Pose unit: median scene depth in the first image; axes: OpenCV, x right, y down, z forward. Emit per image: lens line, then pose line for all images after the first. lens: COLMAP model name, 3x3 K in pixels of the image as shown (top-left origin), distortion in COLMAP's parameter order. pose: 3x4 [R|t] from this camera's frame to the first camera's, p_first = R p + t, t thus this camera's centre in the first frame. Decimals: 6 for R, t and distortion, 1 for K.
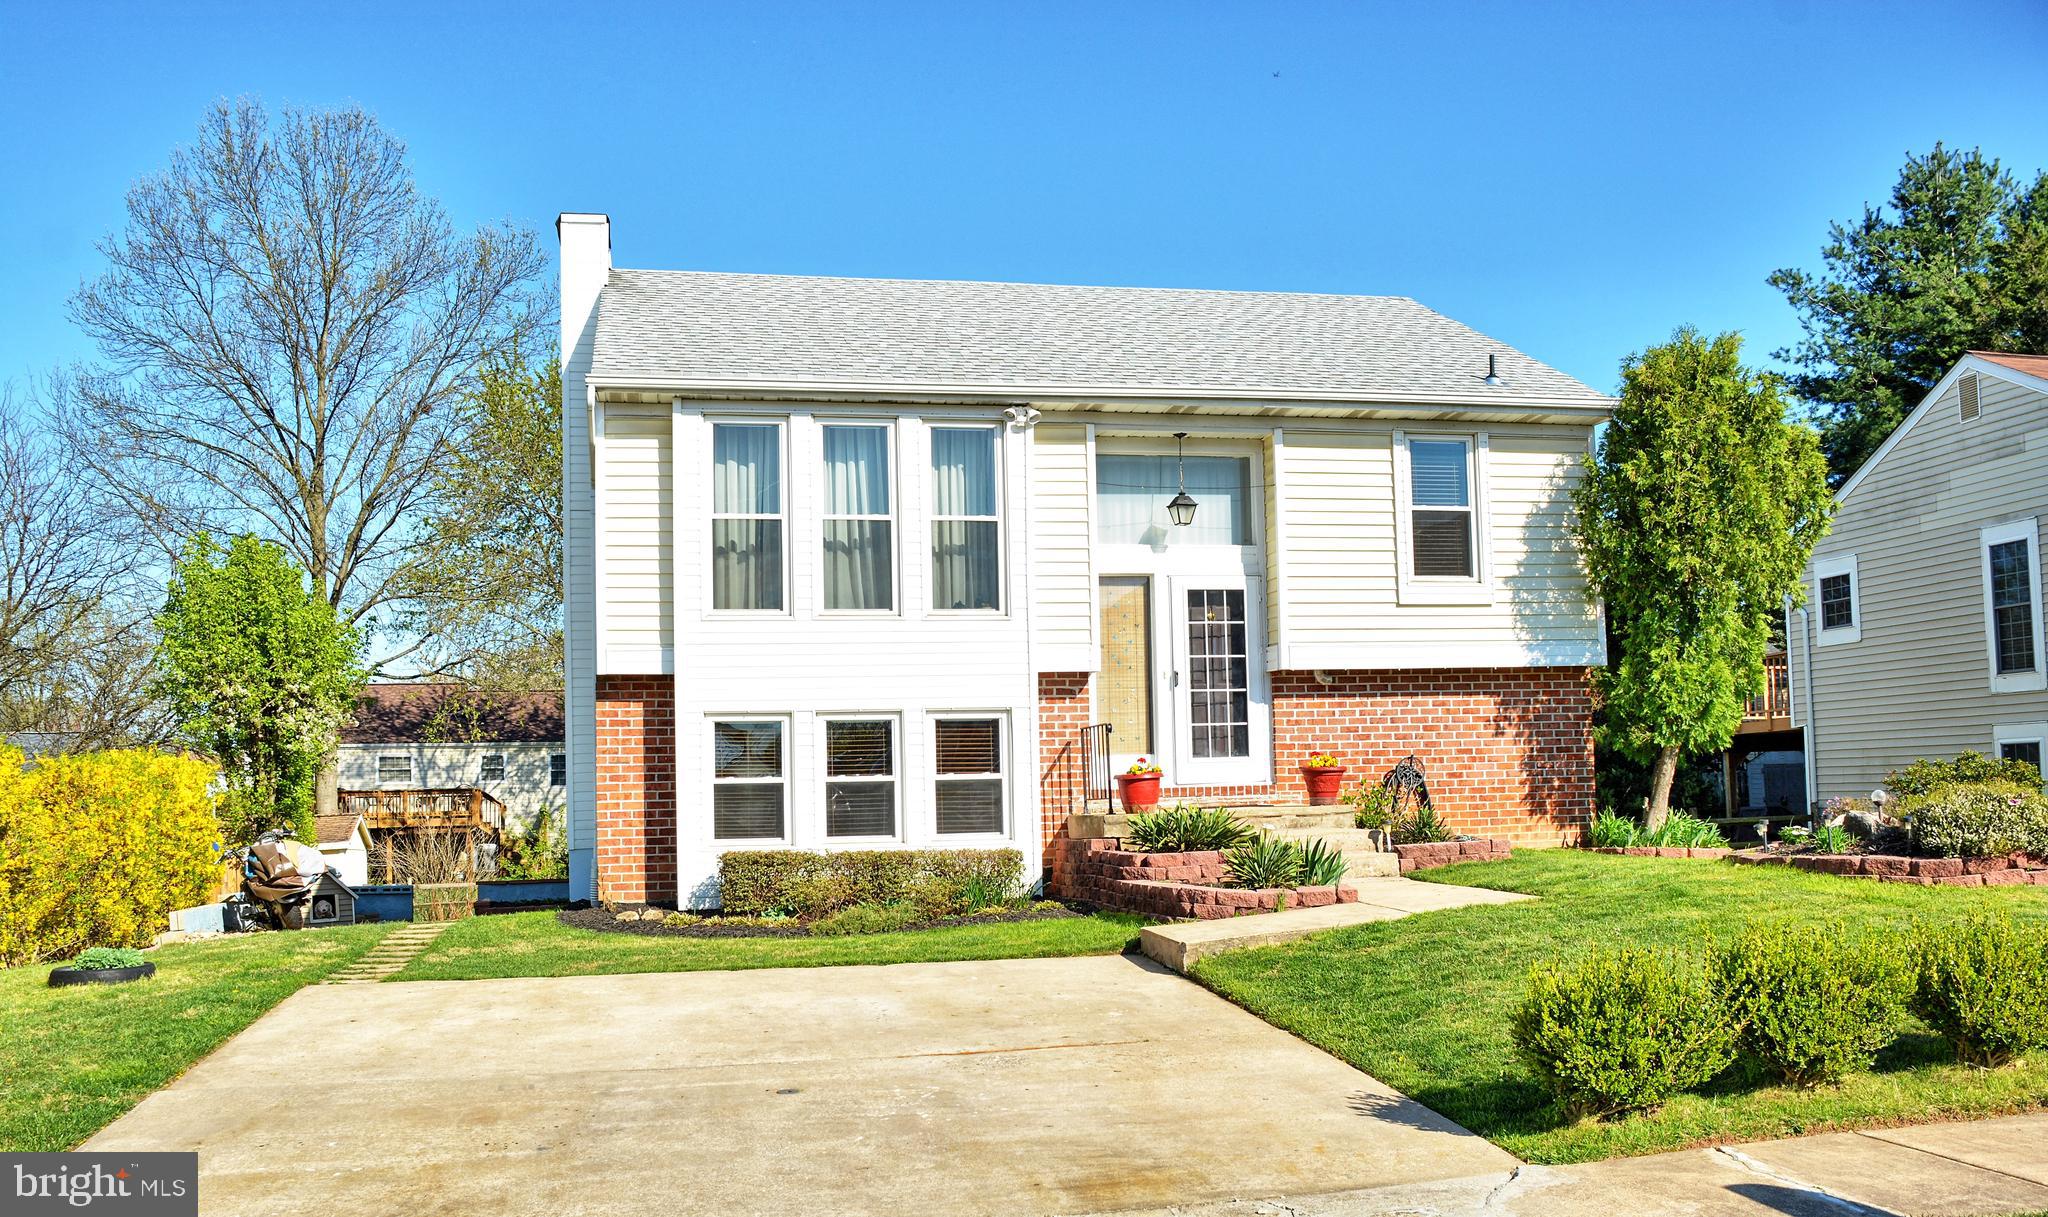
lens RADIAL K [[1764.0, 0, 1029.5], [0, 1764.0, 601.0], [0, 0, 1]] dist [-0.051498, 0.005749]
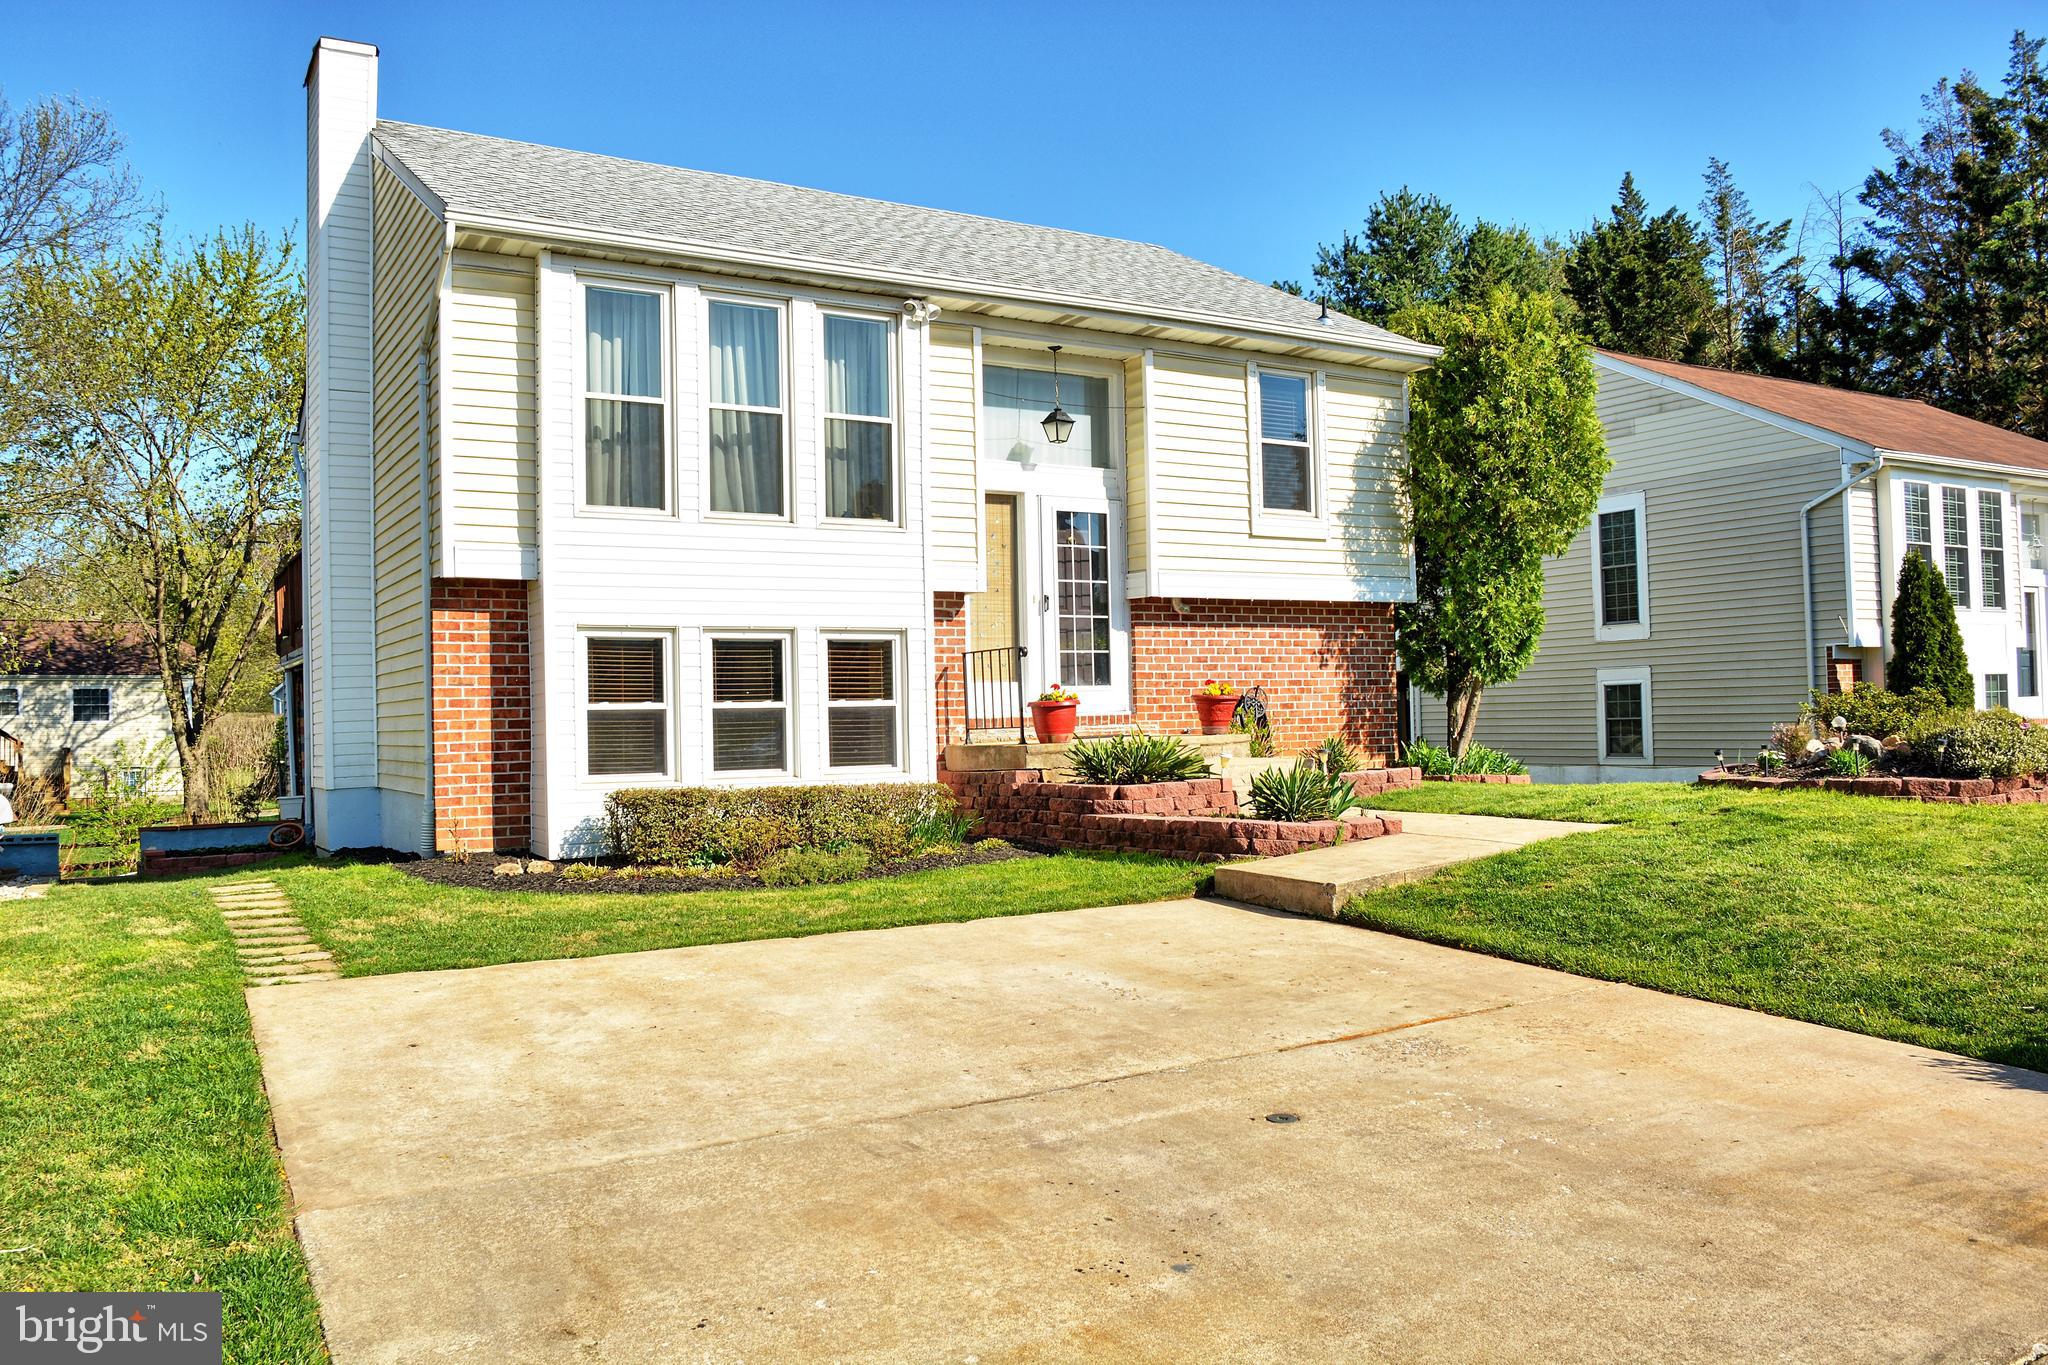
lens RADIAL K [[1543.8, 0, 976.6], [0, 1543.8, 631.7], [0, 0, 1]] dist [-0.051236, -0.012441]
pose [[0.944669, 0.019874, 0.327421, -0.233709], [-0.034003, 0.998719, 0.037485, 0.030334], [-0.326257, -0.046544, 0.944135, 0.228348]]
